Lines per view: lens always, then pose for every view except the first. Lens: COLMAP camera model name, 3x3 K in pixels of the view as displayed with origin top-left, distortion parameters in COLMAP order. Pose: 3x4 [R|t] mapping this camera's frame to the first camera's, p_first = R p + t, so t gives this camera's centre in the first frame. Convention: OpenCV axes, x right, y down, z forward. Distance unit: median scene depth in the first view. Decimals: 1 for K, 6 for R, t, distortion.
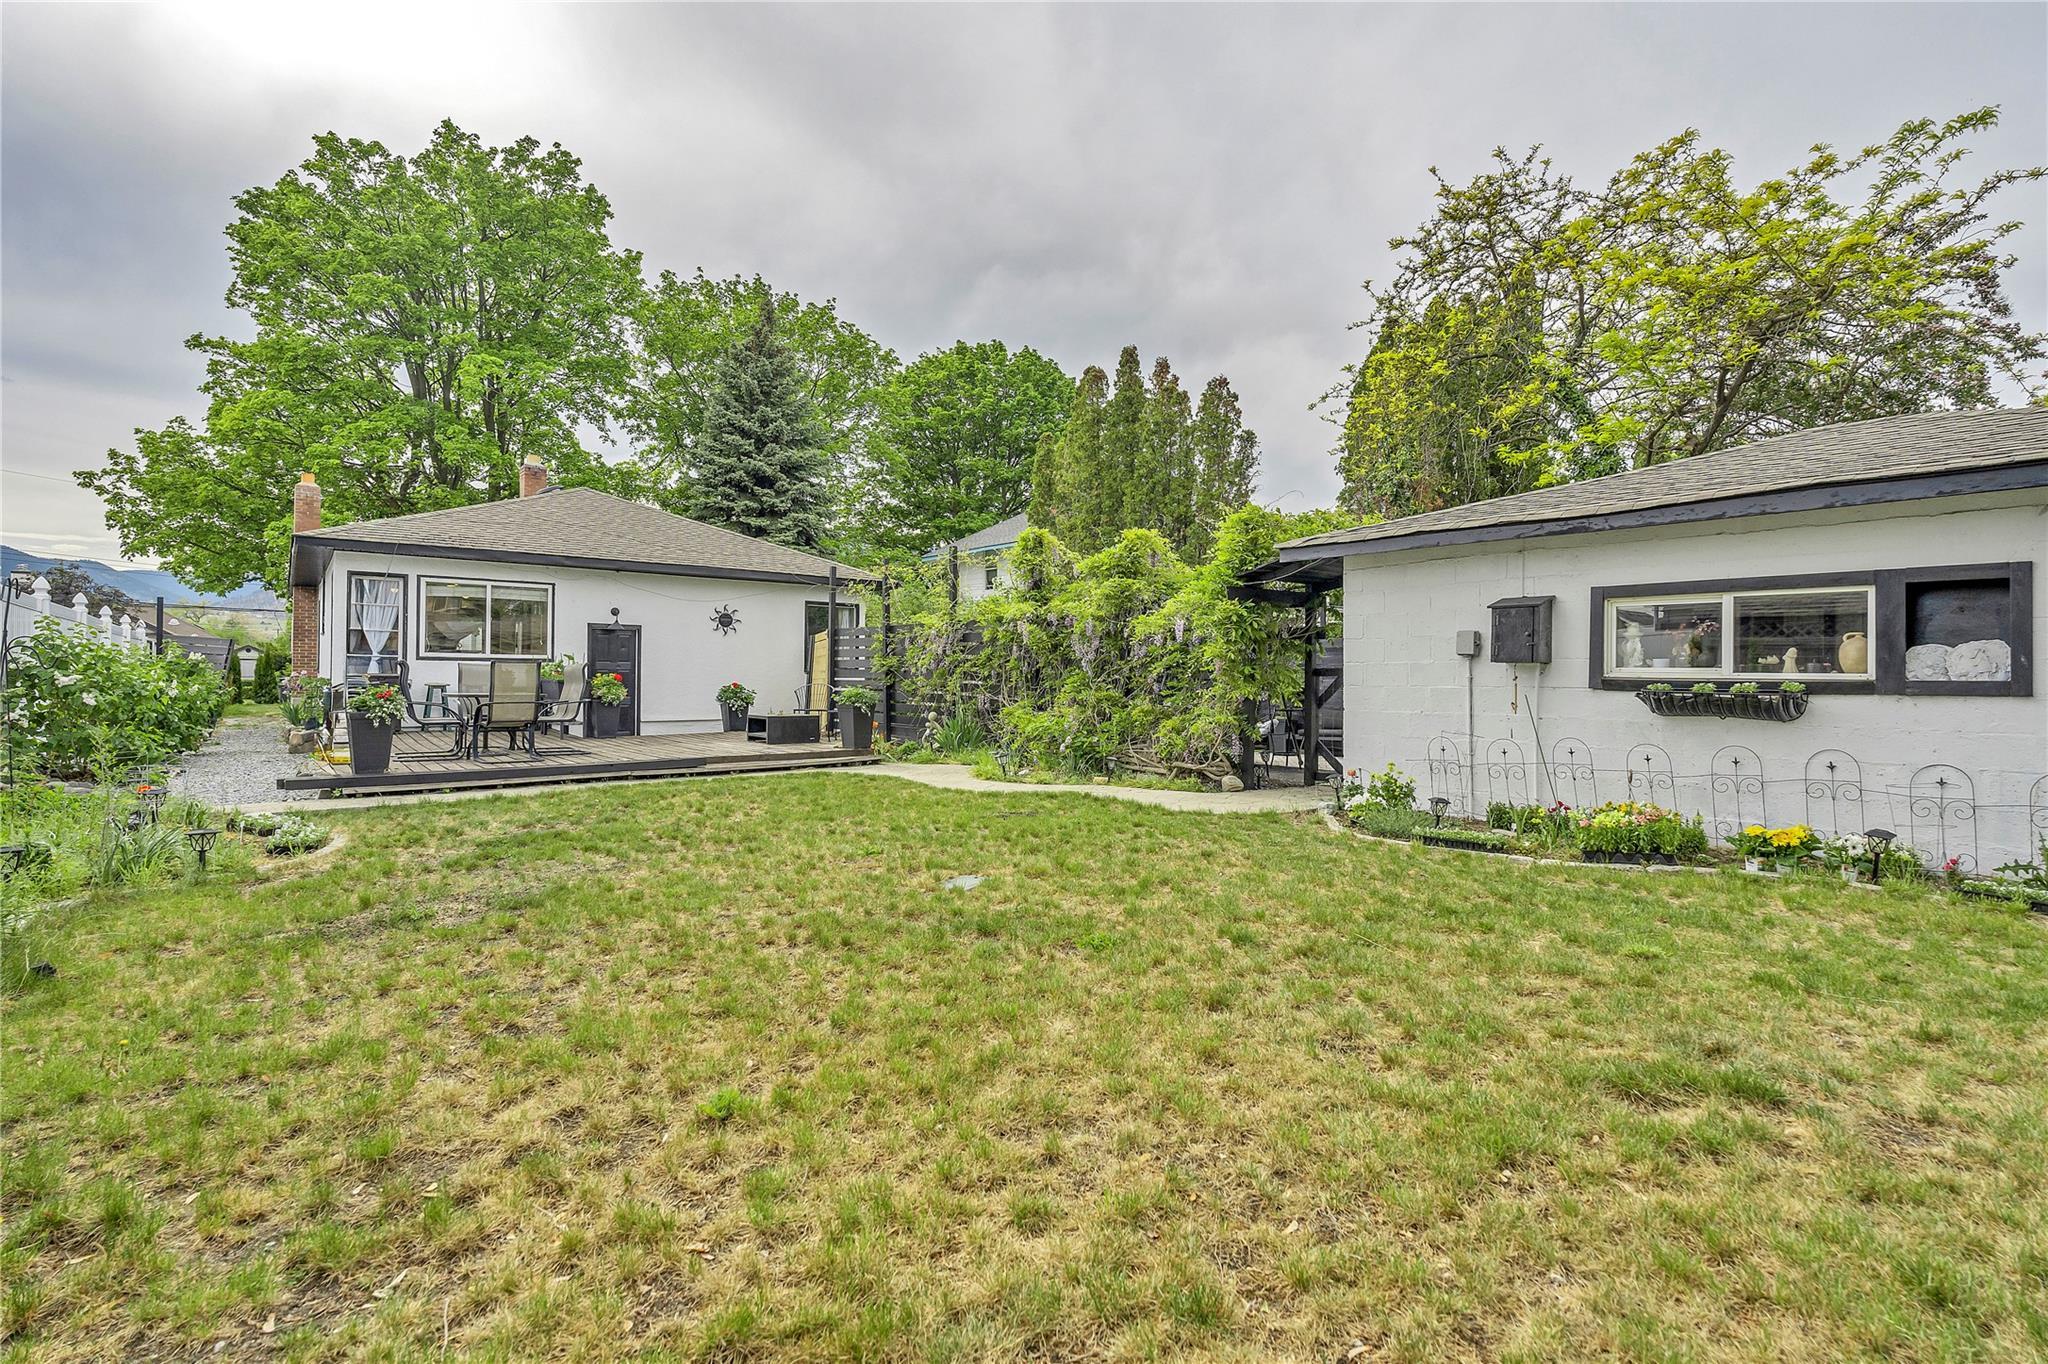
lens RADIAL K [[915.8, 0, 1022.5], [0, 915.8, 669.3], [0, 0, 1]] dist [-0.002870, 0.000031]
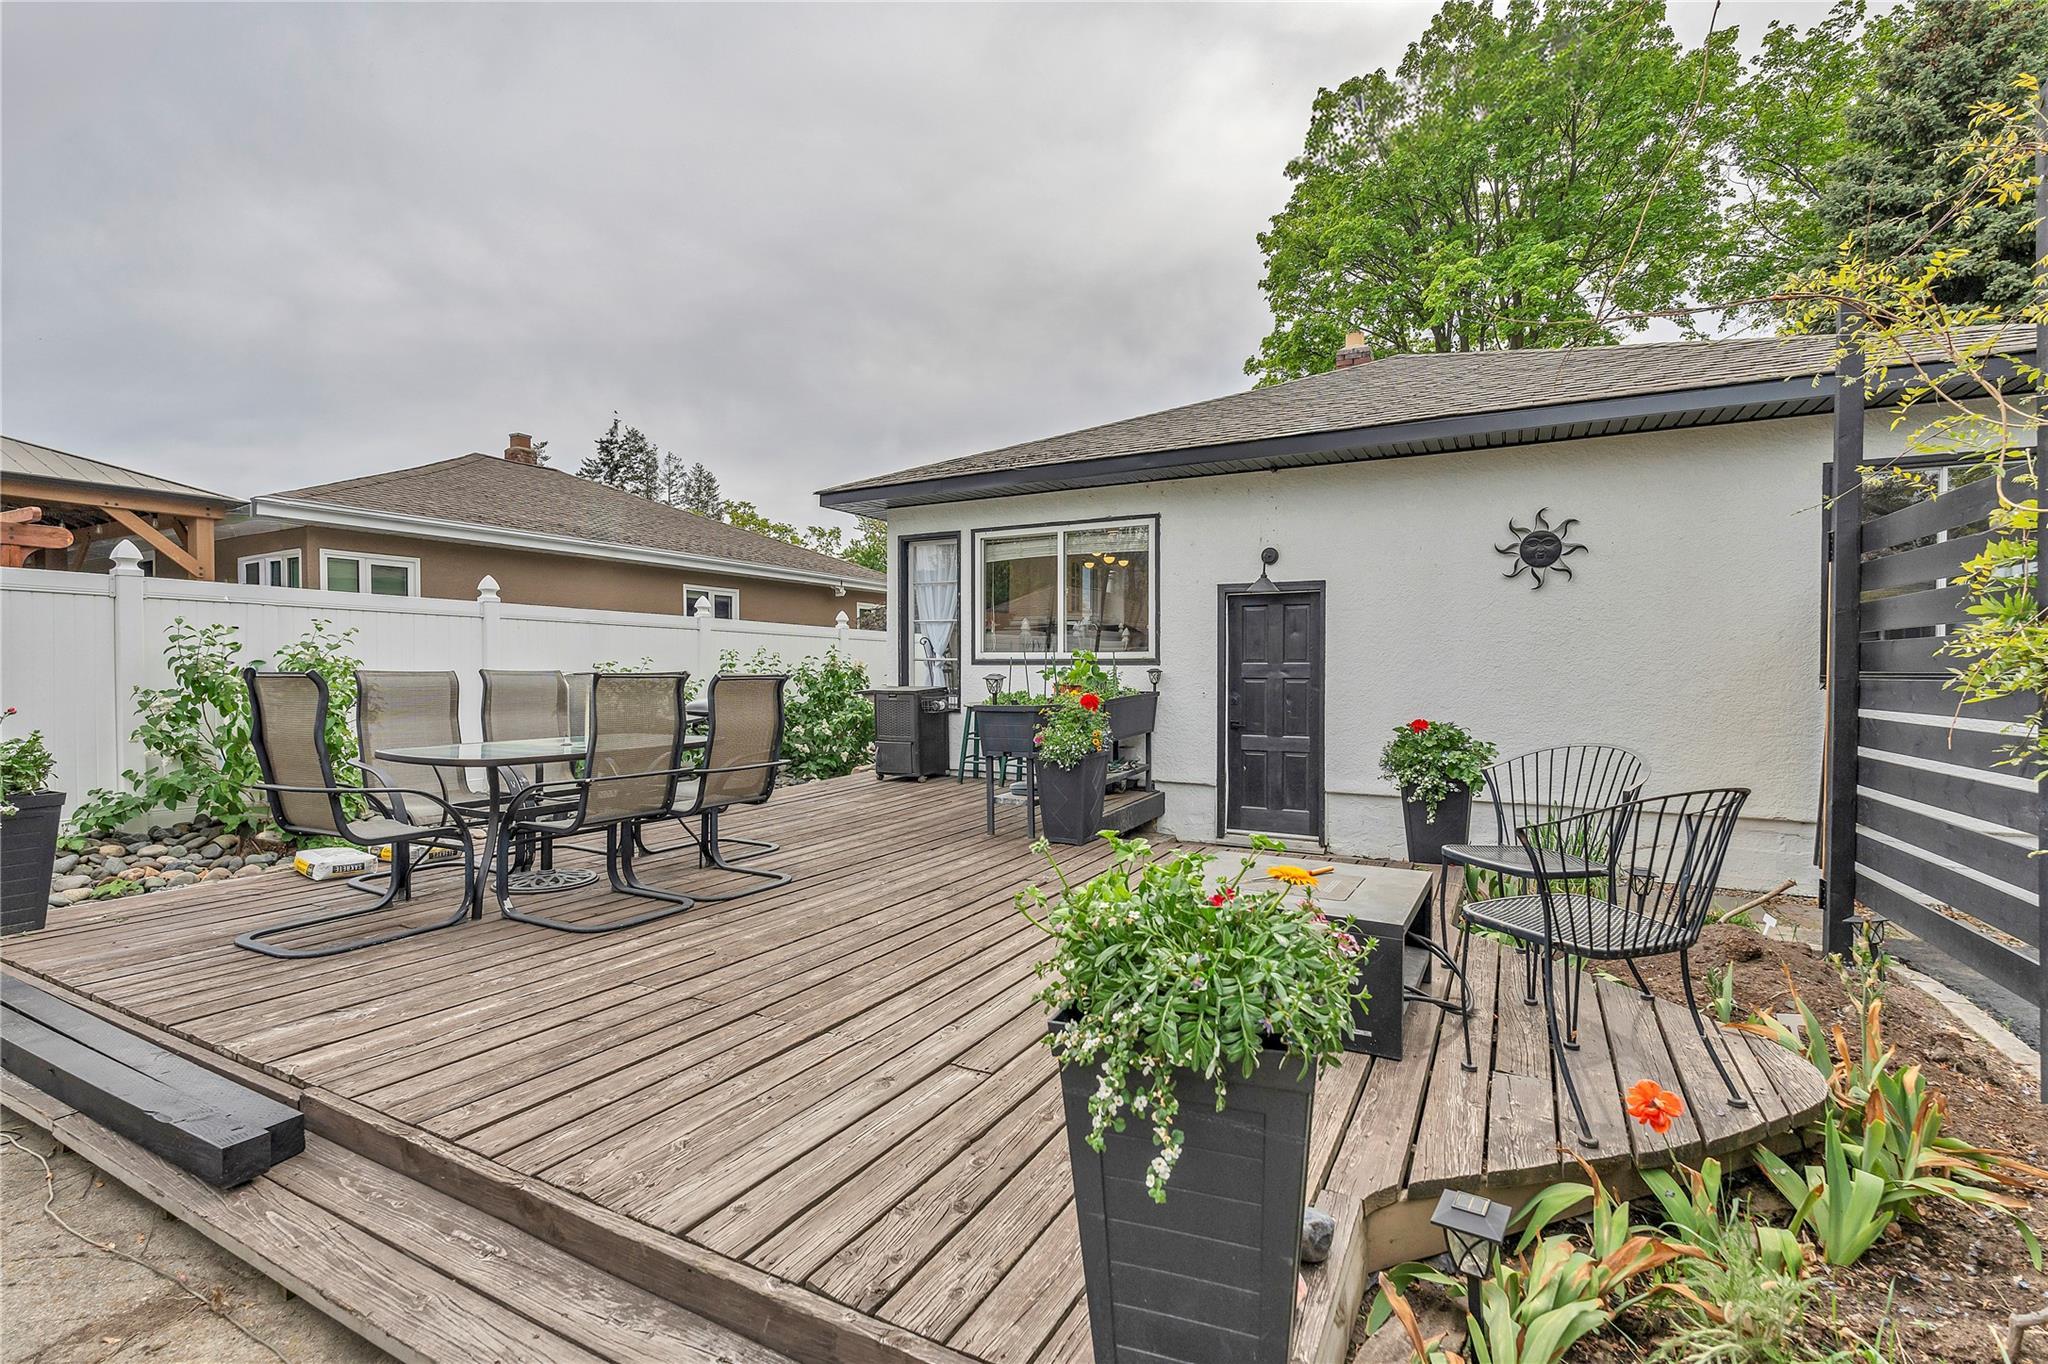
lens RADIAL K [[915.8, 0, 1041.7], [0, 915.8, 676.9], [0, 0, 1]] dist [-0.002870, 0.000031]
pose [[0.402645, -0.002012, -0.915354, -0.028128], [0.010451, 0.999943, 0.002399, -0.001509], [0.915296, -0.010532, 0.402643, 0.341950]]
